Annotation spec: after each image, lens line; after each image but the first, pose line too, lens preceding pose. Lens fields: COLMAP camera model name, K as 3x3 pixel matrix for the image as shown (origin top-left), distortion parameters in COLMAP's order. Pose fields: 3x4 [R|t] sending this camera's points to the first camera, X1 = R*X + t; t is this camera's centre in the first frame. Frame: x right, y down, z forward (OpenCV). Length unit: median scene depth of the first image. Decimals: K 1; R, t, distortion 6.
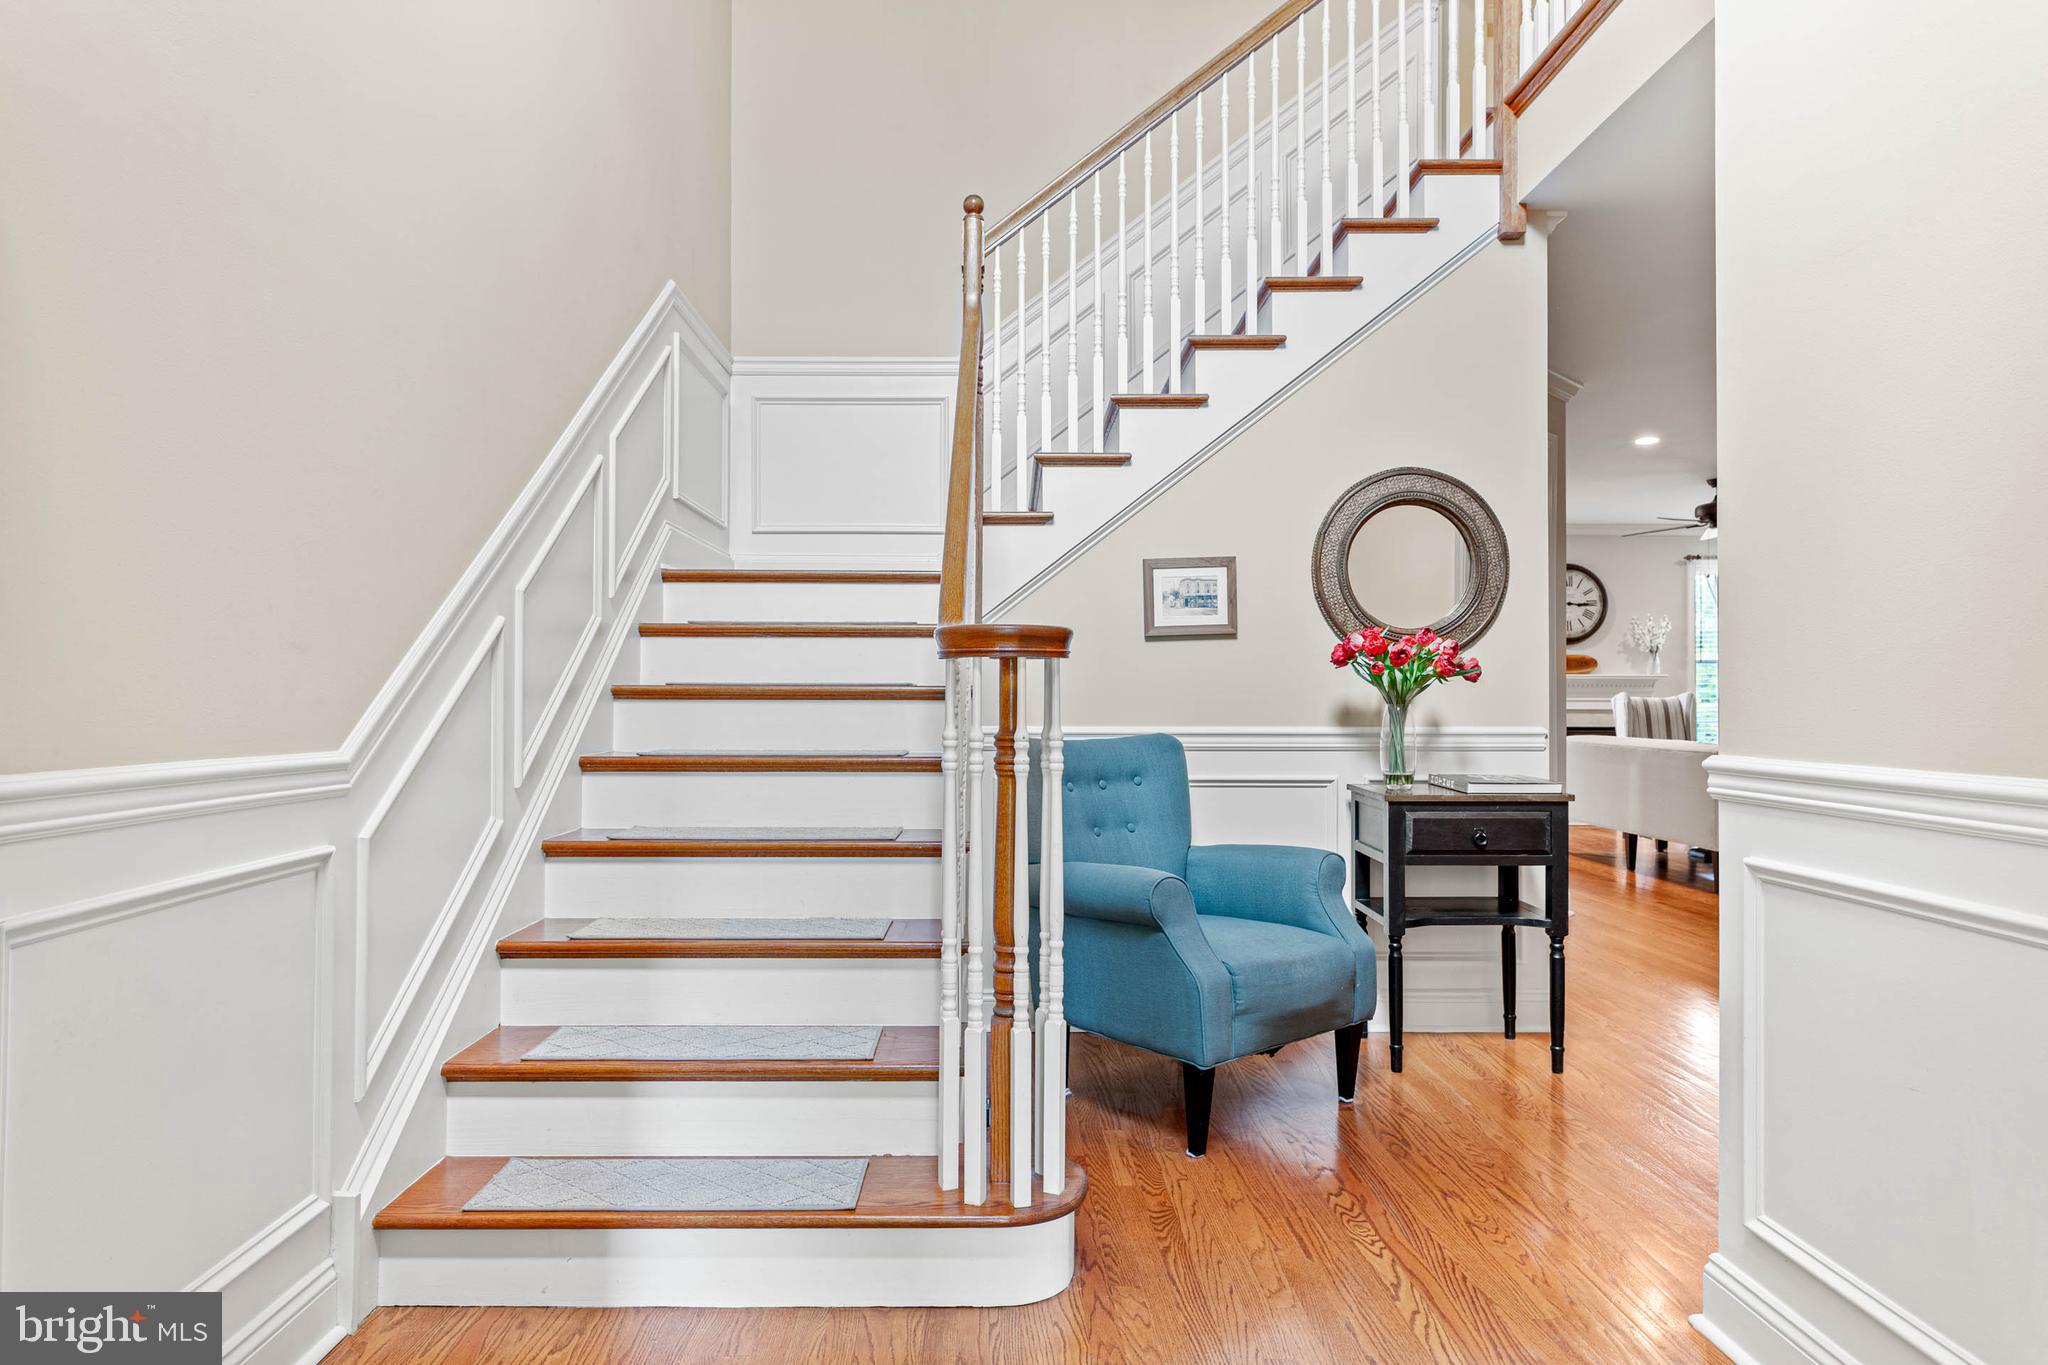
lens RADIAL K [[1188.5, 0, 1020.6], [0, 1188.5, 694.1], [0, 0, 1]] dist [0.002784, -0.001245]
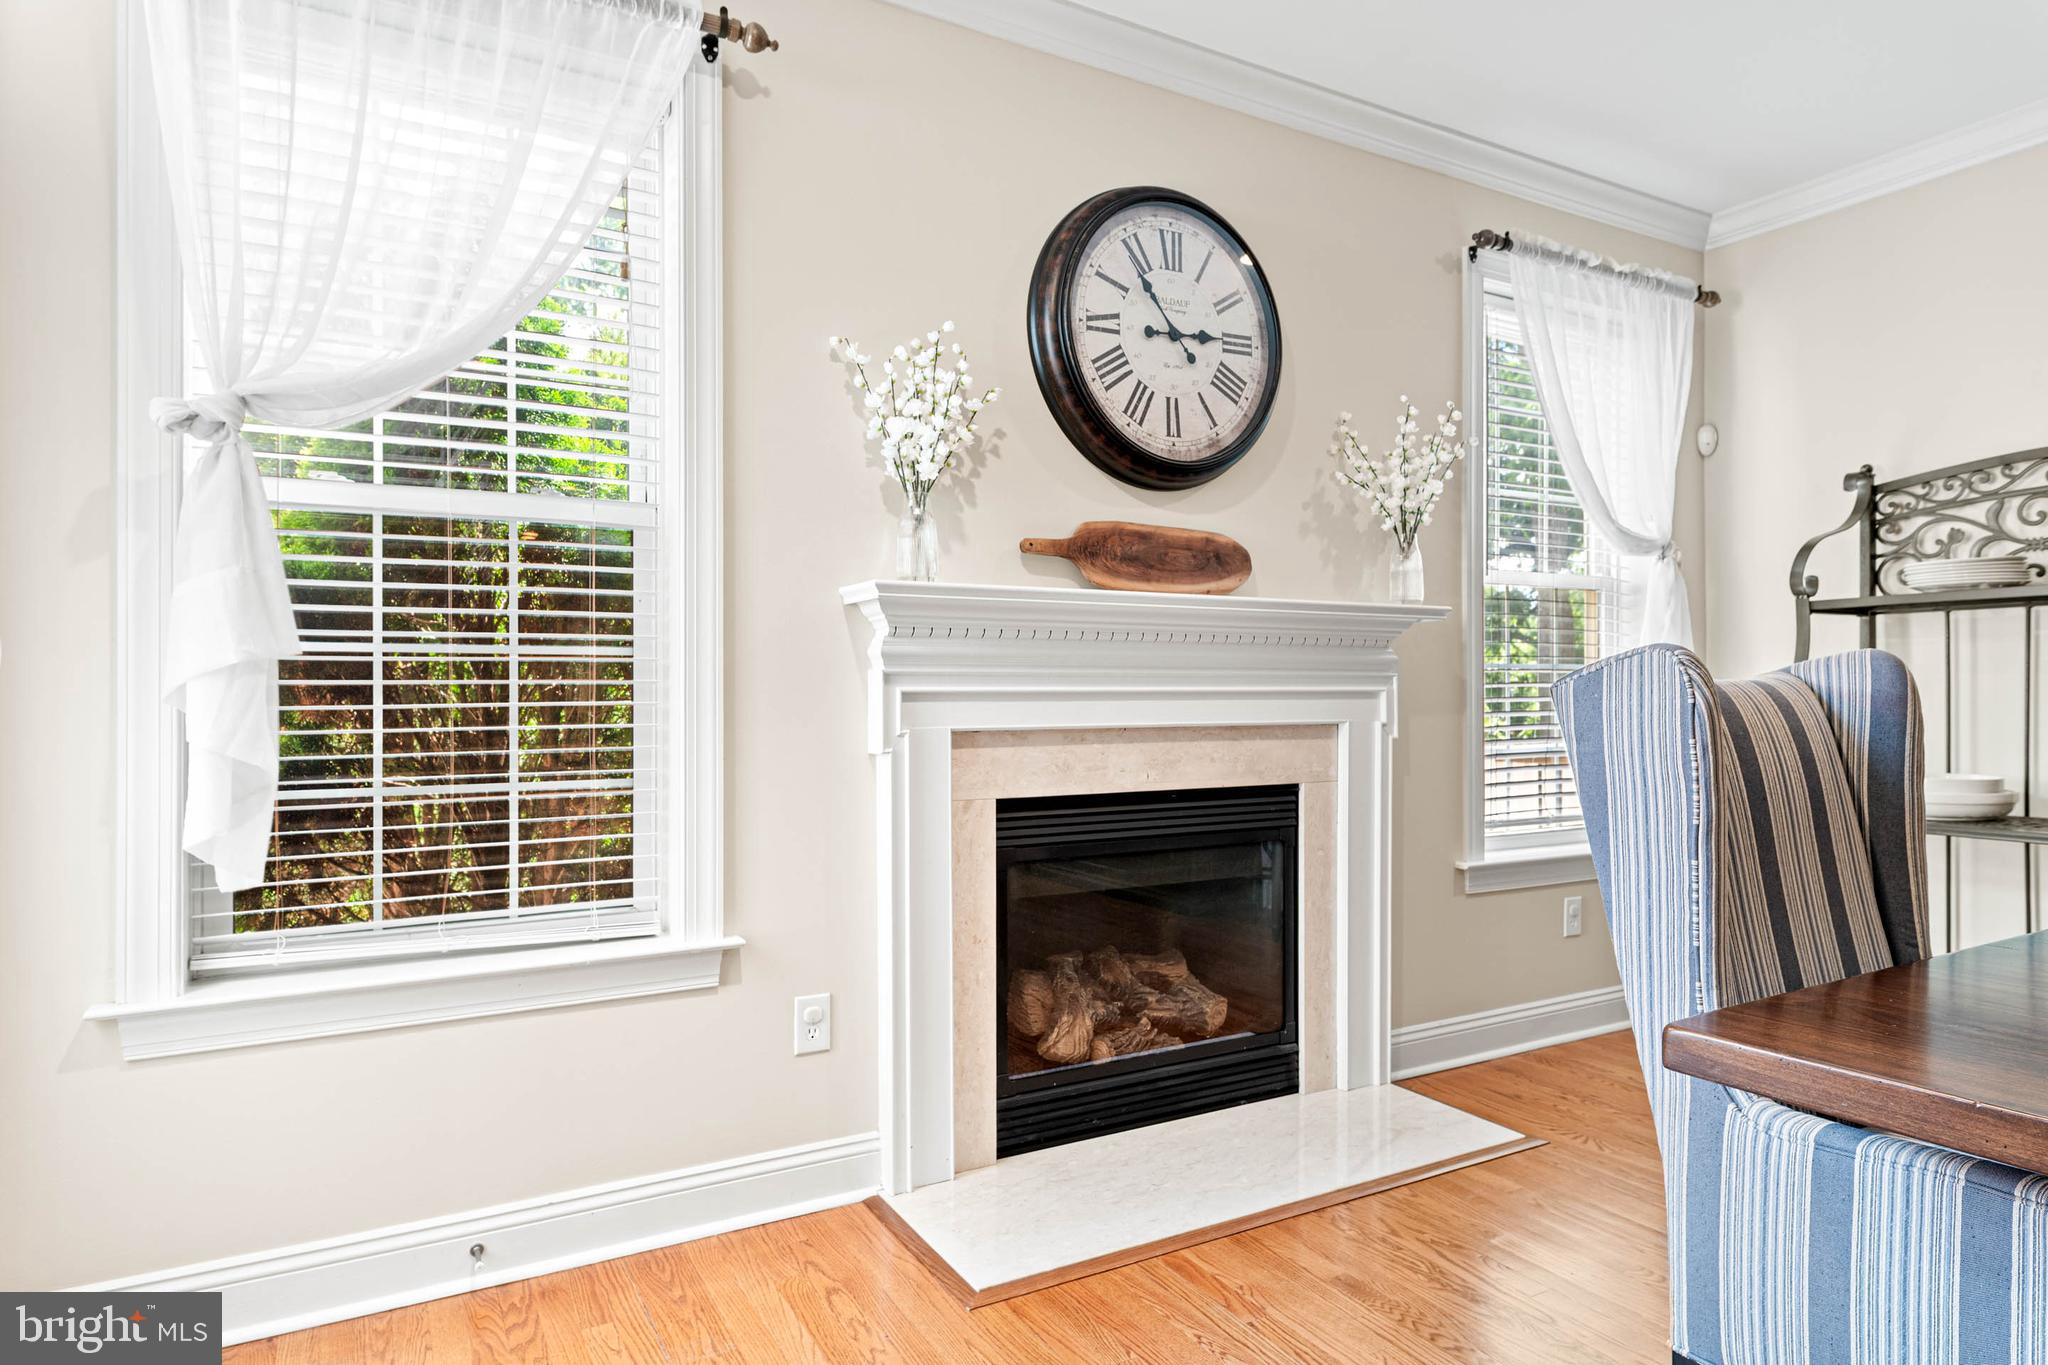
lens RADIAL K [[1188.5, 0, 1021.6], [0, 1188.5, 688.7], [0, 0, 1]] dist [0.002784, -0.001245]
pose [[0.876621, -0.000511, 0.481181, 0.301193], [-0.002687, 0.999979, 0.005958, 0.003023], [-0.481173, -0.006516, 0.876601, 0.779127]]
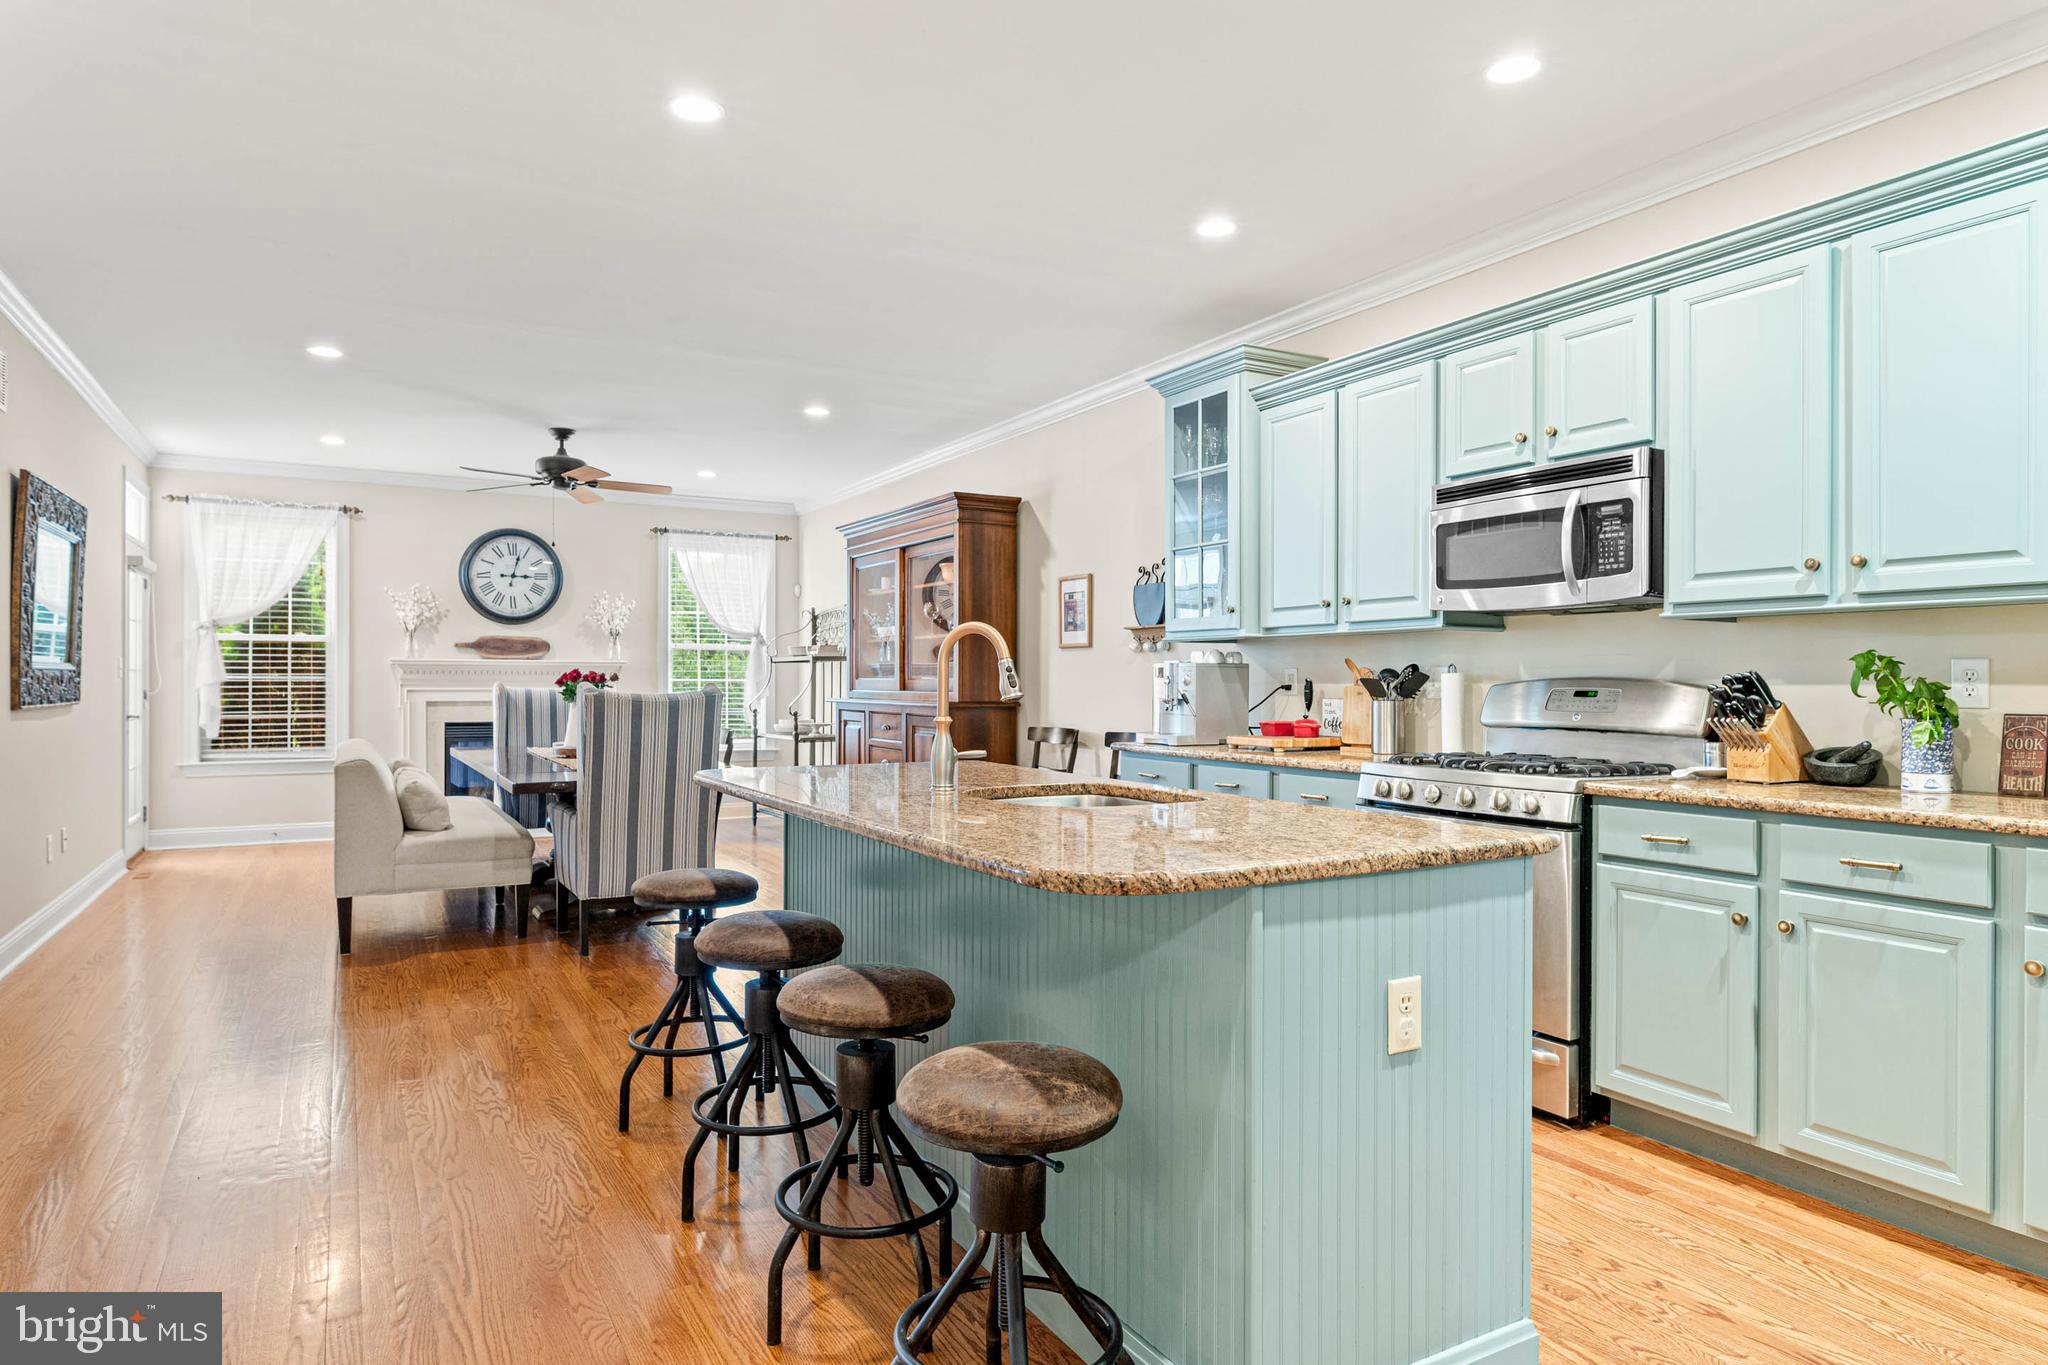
lens RADIAL K [[1188.5, 0, 1020.8], [0, 1188.5, 682.1], [0, 0, 1]] dist [0.002784, -0.001245]
pose [[0.878201, 0.002592, 0.478284, 0.373796], [-0.004739, 0.999983, 0.003283, -0.004672], [-0.478267, -0.005149, 0.878199, 0.081179]]
